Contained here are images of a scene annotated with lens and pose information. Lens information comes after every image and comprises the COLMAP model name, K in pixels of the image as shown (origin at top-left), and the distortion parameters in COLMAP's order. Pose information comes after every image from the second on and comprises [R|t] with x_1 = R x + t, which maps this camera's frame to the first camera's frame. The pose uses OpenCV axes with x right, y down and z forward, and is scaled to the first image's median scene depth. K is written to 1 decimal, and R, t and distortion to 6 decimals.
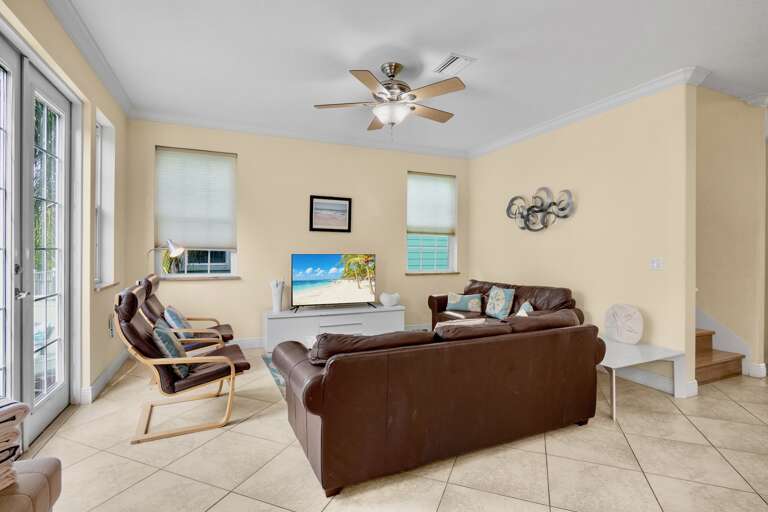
lens RADIAL K [[377.5, 0, 381.6], [0, 377.5, 247.3], [0, 0, 1]] dist [-0.007258, -0.000700]
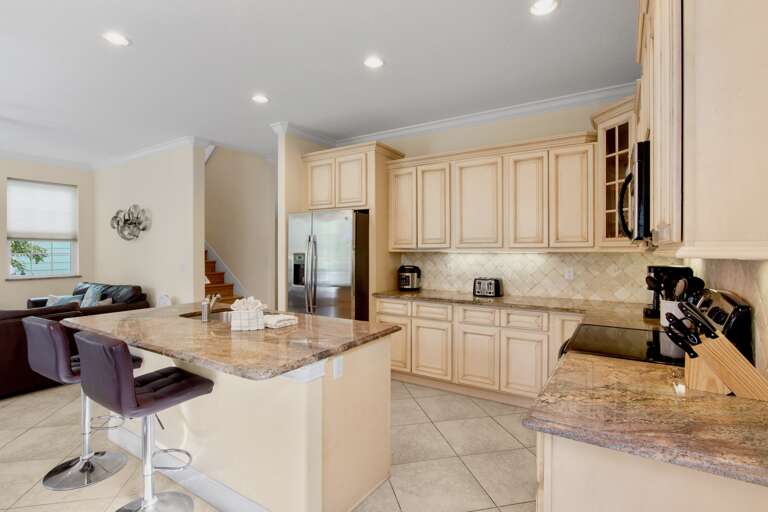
lens RADIAL K [[377.5, 0, 381.6], [0, 377.5, 247.3], [0, 0, 1]] dist [-0.007258, -0.000700]
pose [[0.832274, -0.004110, 0.554350, 0.407795], [-0.000828, 0.999962, 0.008657, -0.029949], [-0.554365, -0.007664, 0.832239, -0.460676]]
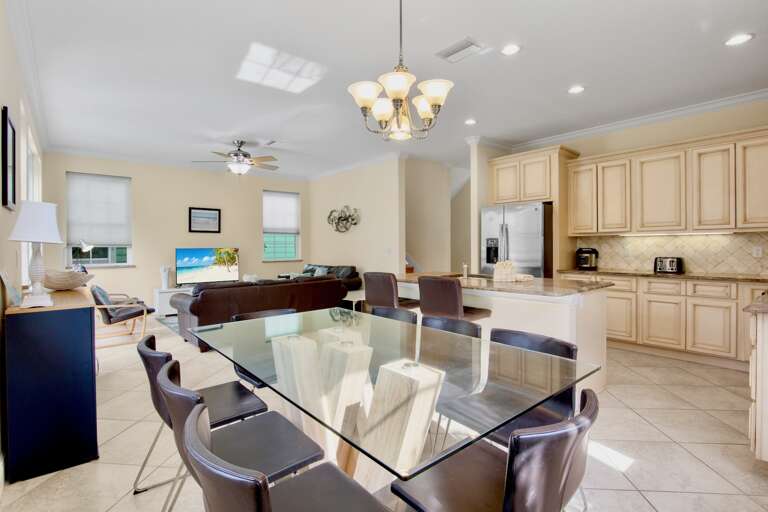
lens RADIAL K [[377.5, 0, 381.6], [0, 377.5, 247.3], [0, 0, 1]] dist [-0.007258, -0.000700]
pose [[0.958242, -0.013626, 0.285634, 0.104236], [0.009456, 0.999828, 0.015972, -0.002637], [-0.285802, -0.012604, 0.958206, -0.598652]]
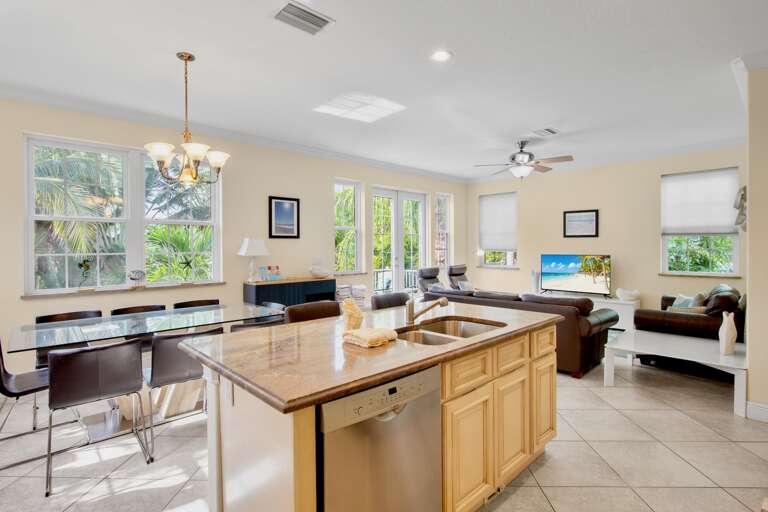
lens RADIAL K [[377.5, 0, 381.6], [0, 377.5, 247.3], [0, 0, 1]] dist [-0.007258, -0.000700]
pose [[0.340928, -0.004618, -0.940078, 0.918140], [0.018297, 0.999831, 0.001725, -0.023025], [0.939911, -0.017789, 0.340955, -0.098789]]
